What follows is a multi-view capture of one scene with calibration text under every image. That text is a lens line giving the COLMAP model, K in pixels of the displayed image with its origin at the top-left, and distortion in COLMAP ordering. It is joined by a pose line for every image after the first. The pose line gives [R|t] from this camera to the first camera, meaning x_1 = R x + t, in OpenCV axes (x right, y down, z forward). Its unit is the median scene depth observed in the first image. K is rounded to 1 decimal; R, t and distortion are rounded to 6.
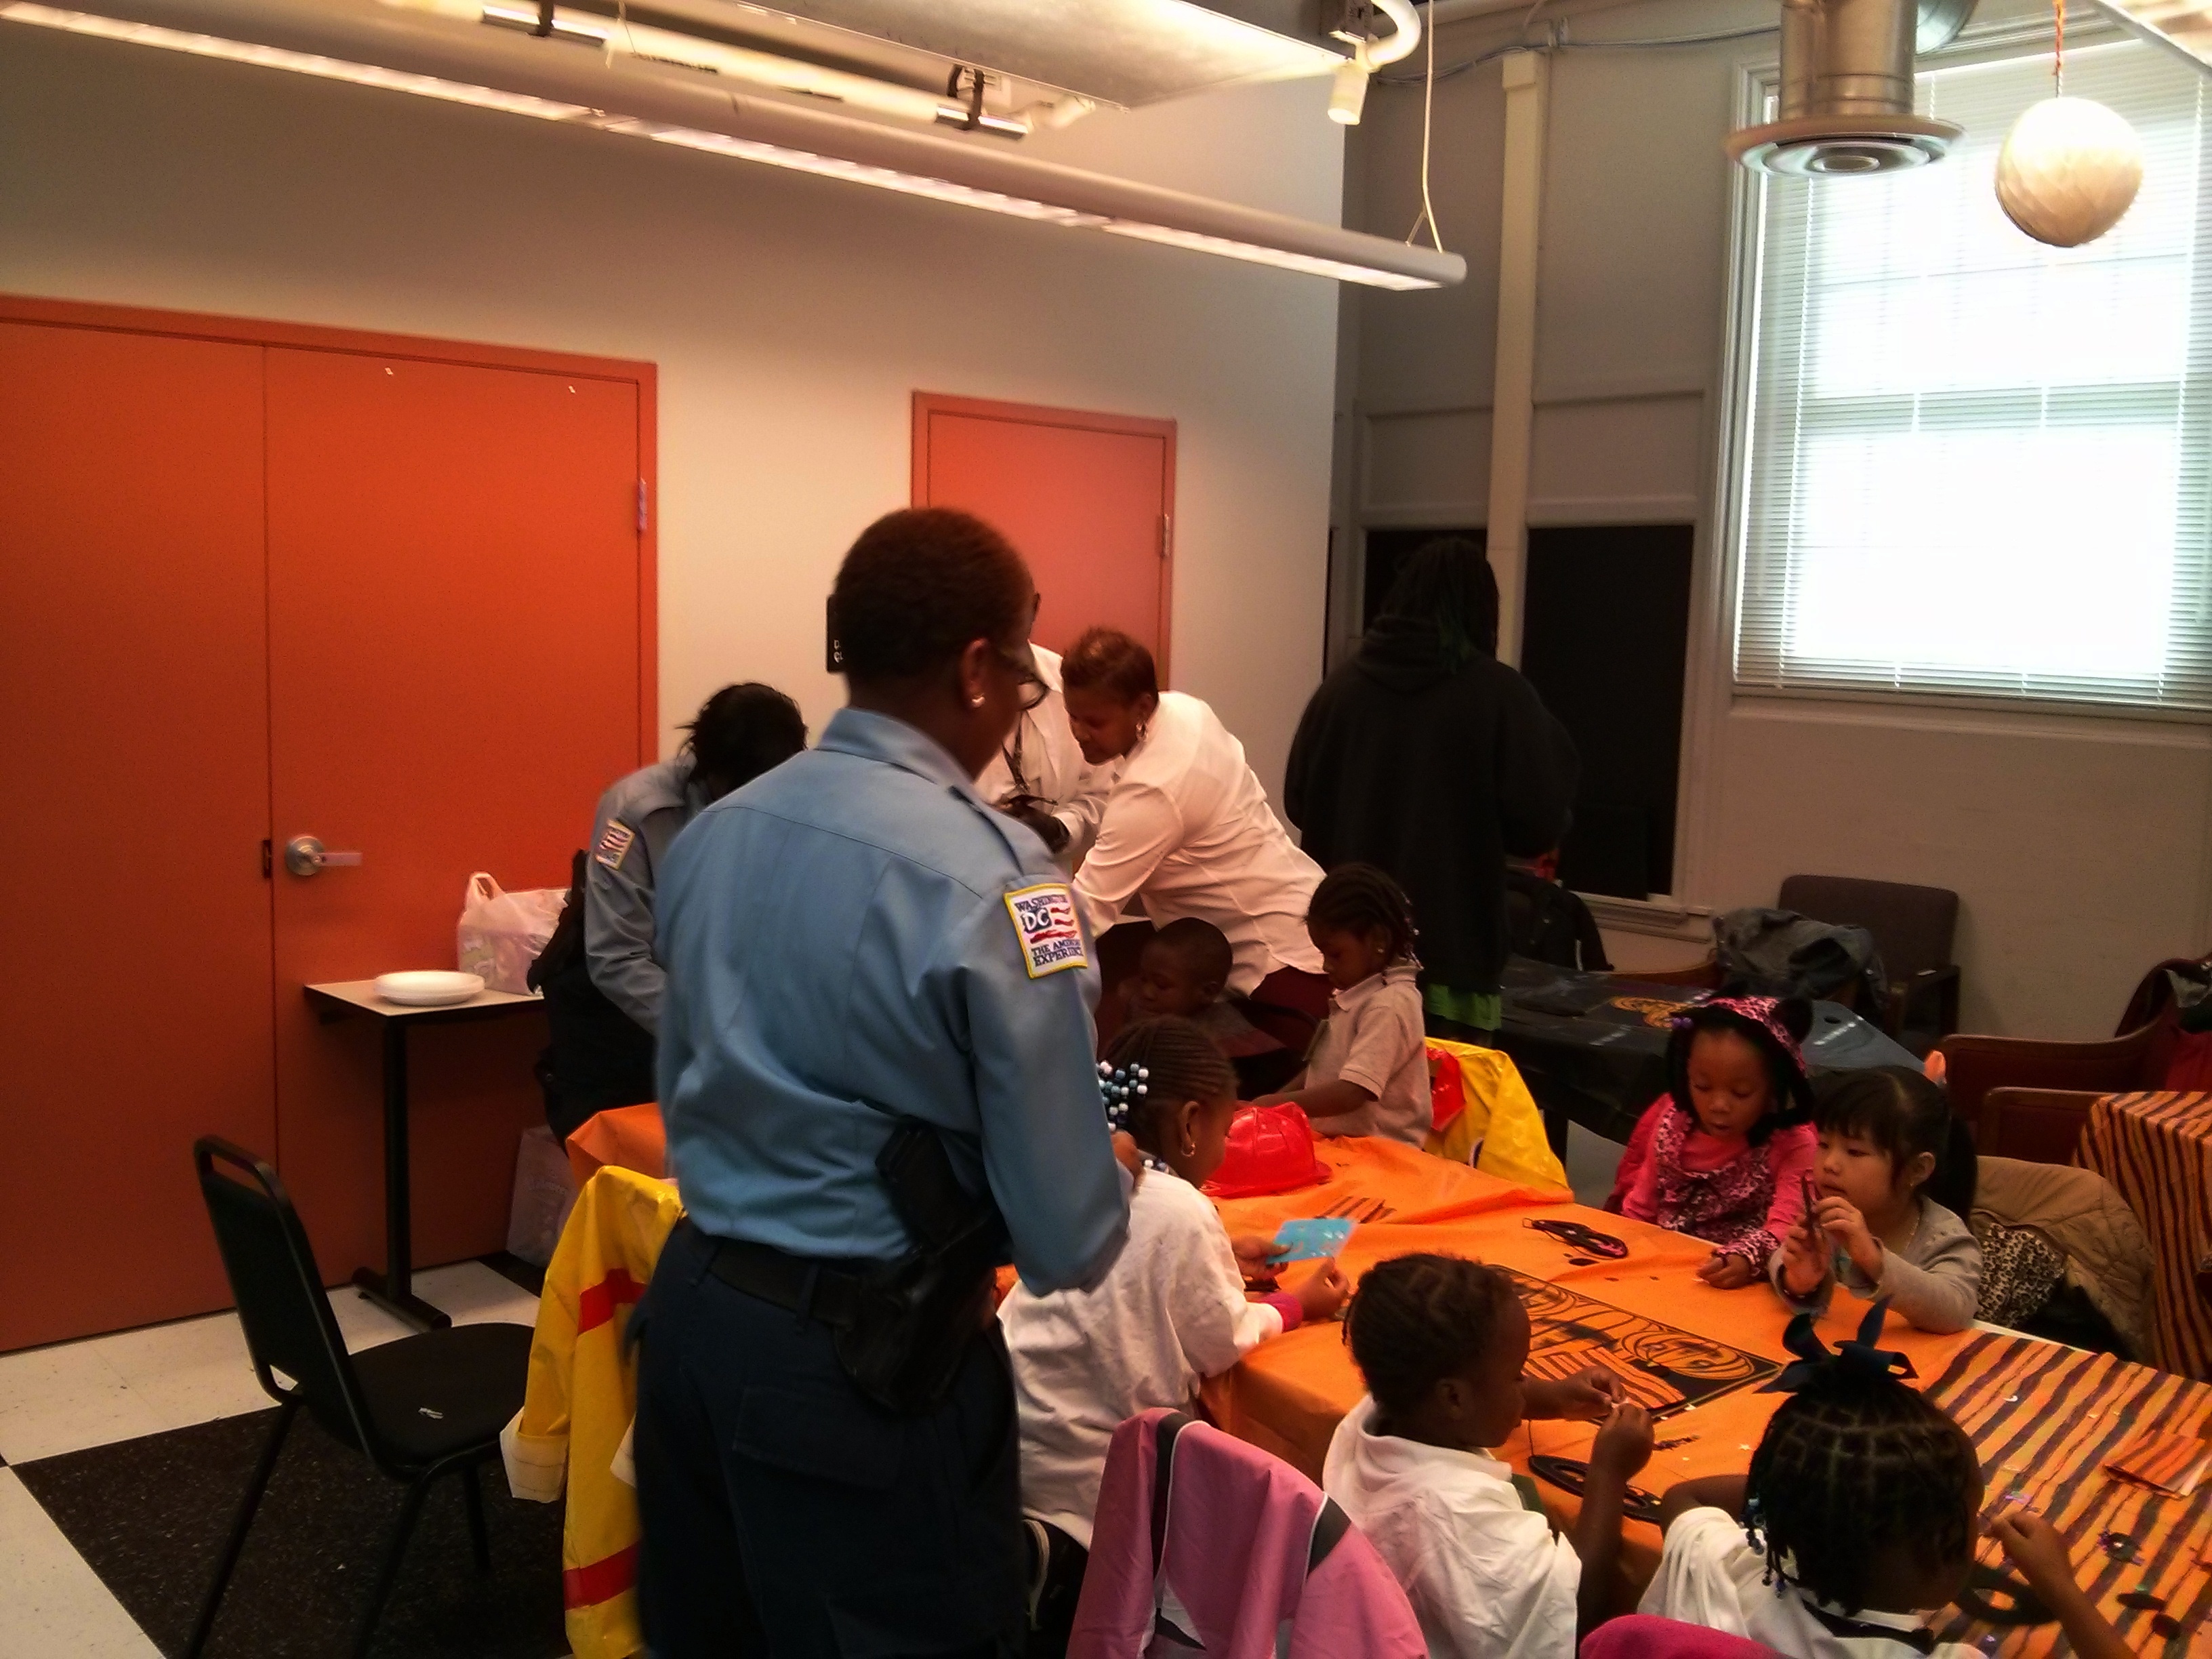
lens RADIAL K [[2003.6, 0, 1084.1], [0, 2003.6, 817.1], [0, 0, 1]] dist [0.022170, -0.194910]
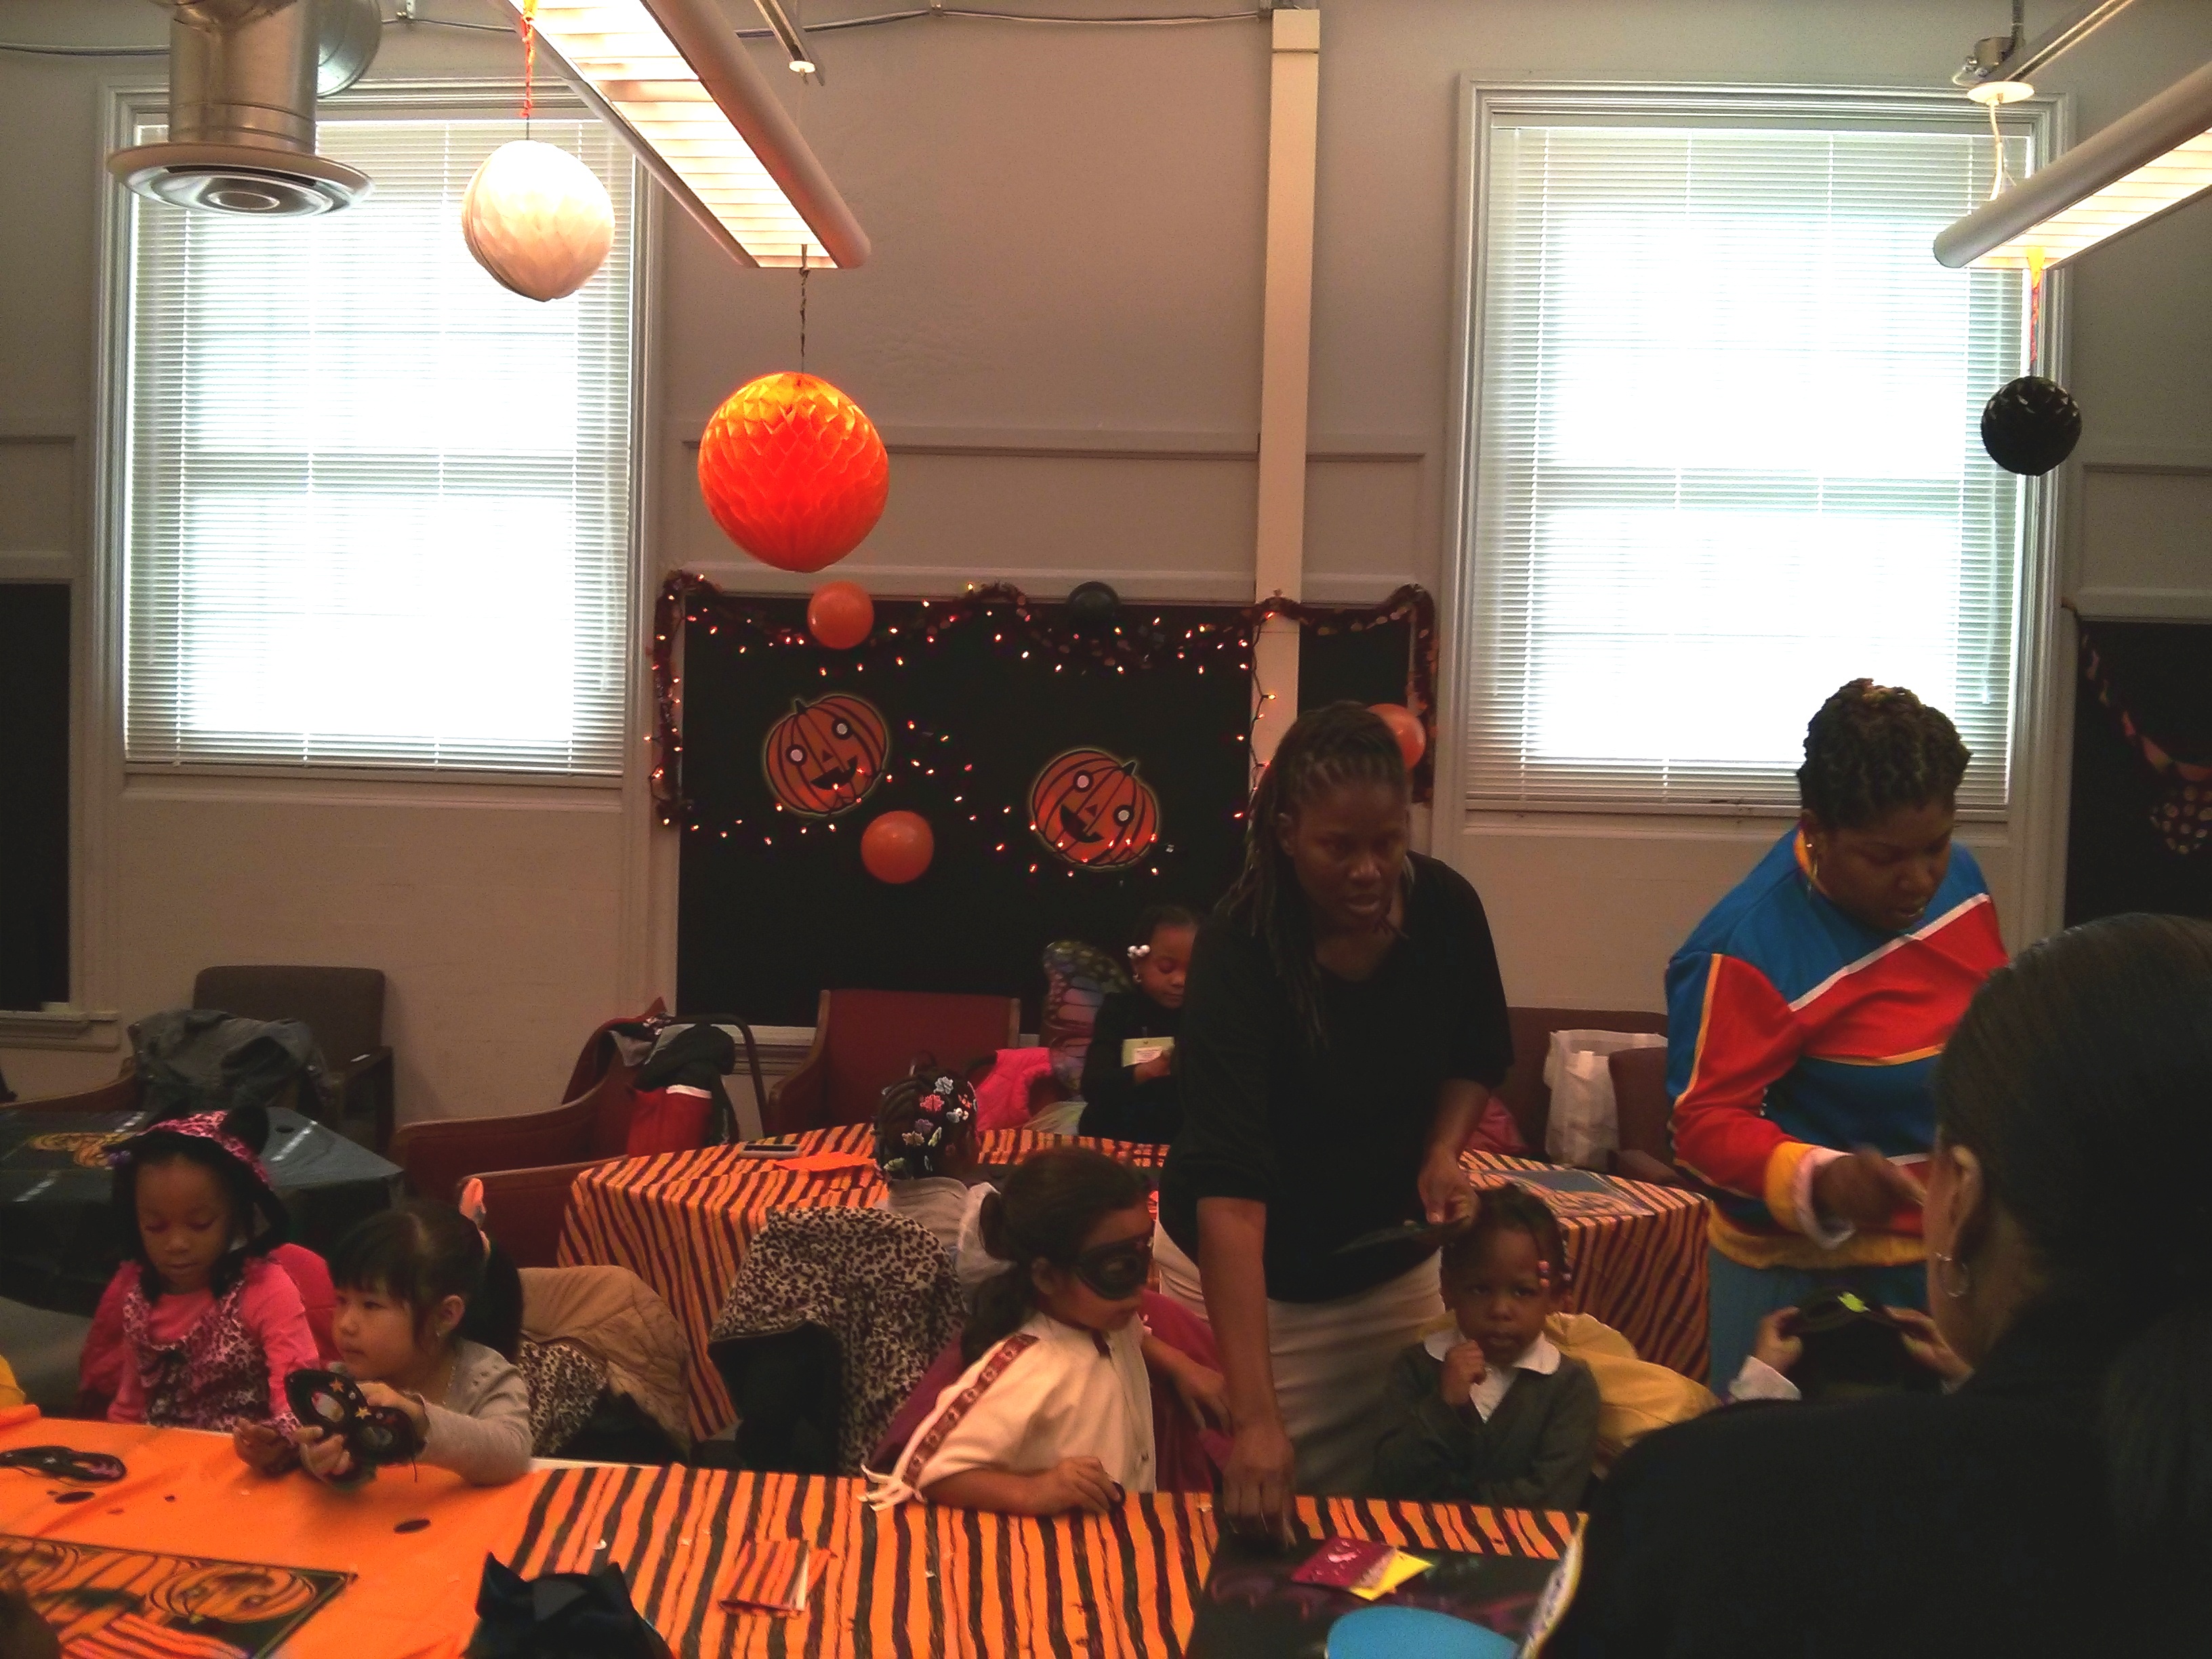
lens RADIAL K [[2076.3, 0, 1106.2], [0, 2076.3, 808.3], [0, 0, 1]] dist [-0.059281, -0.031498]
pose [[0.716413, -0.043852, 0.696297, -0.003278], [0.071455, 0.997386, -0.010705, -0.008424], [-0.694007, 0.057423, 0.717674, 0.067509]]
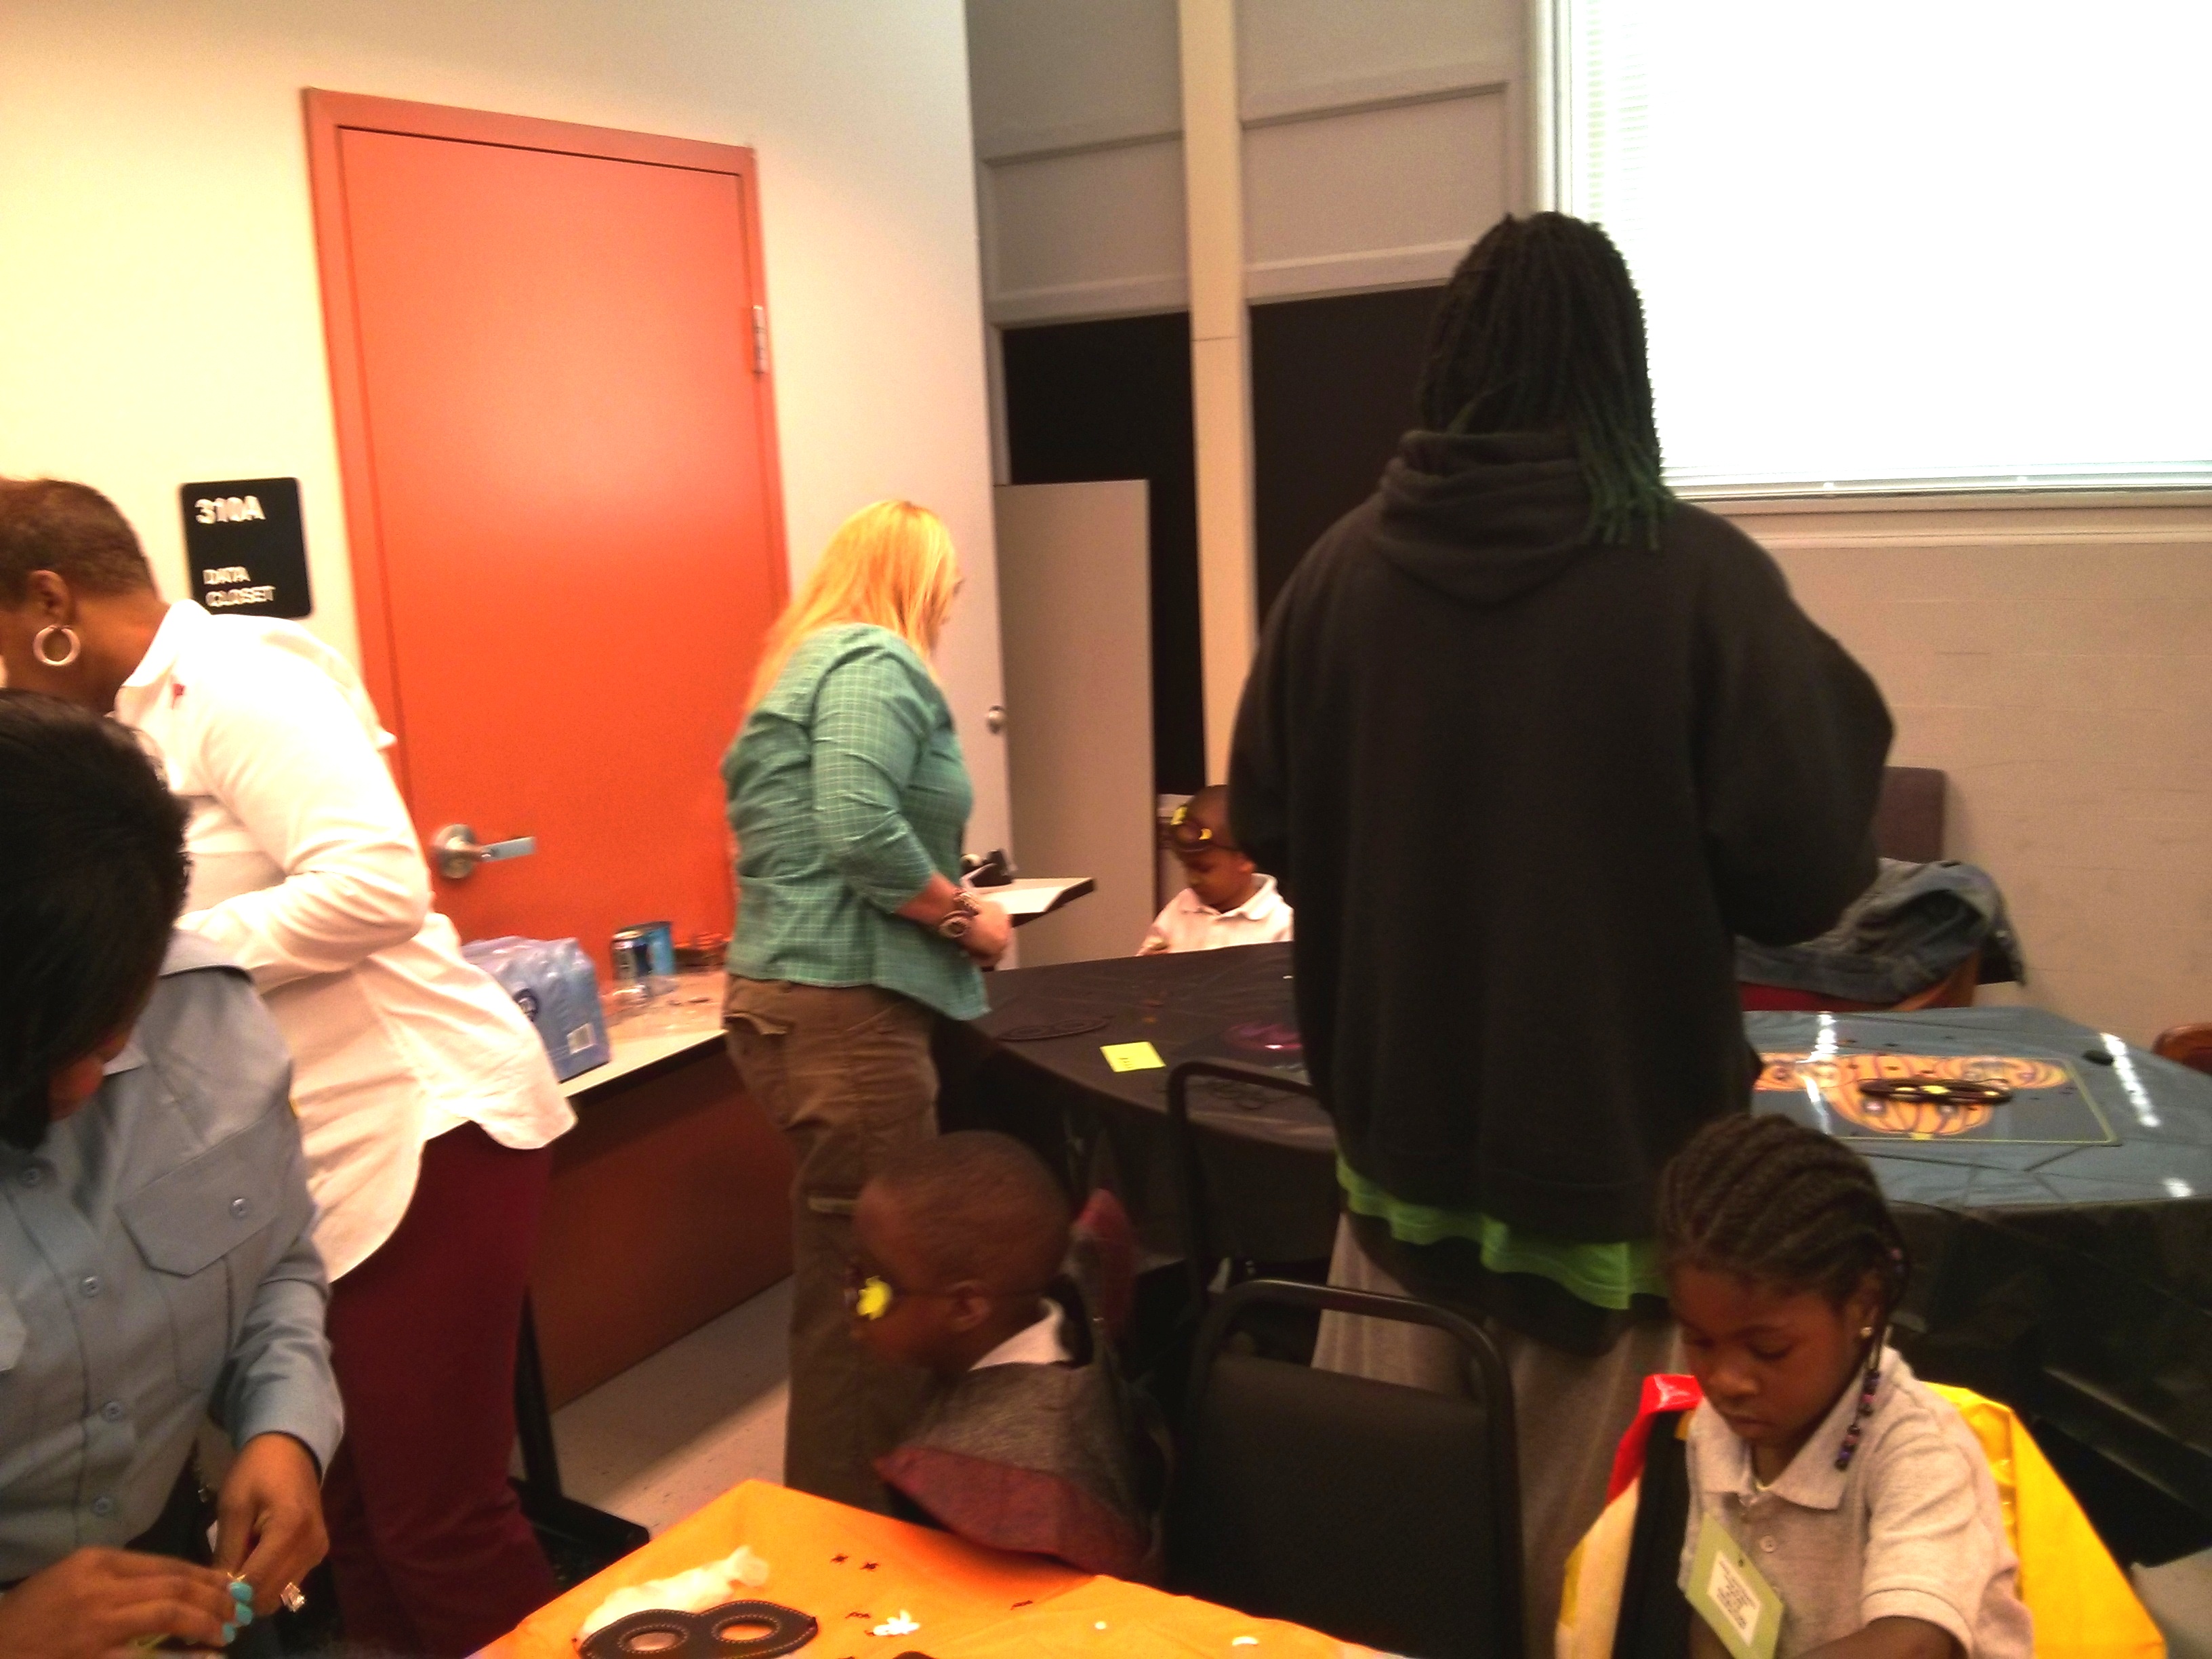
lens RADIAL K [[2003.6, 0, 1084.1], [0, 2003.6, 817.1], [0, 0, 1]] dist [0.022170, -0.194910]
pose [[0.960134, -0.125459, 0.249804, -0.064801], [0.107703, 0.990664, 0.083578, -0.067642], [-0.257958, -0.053341, 0.964683, 0.694267]]
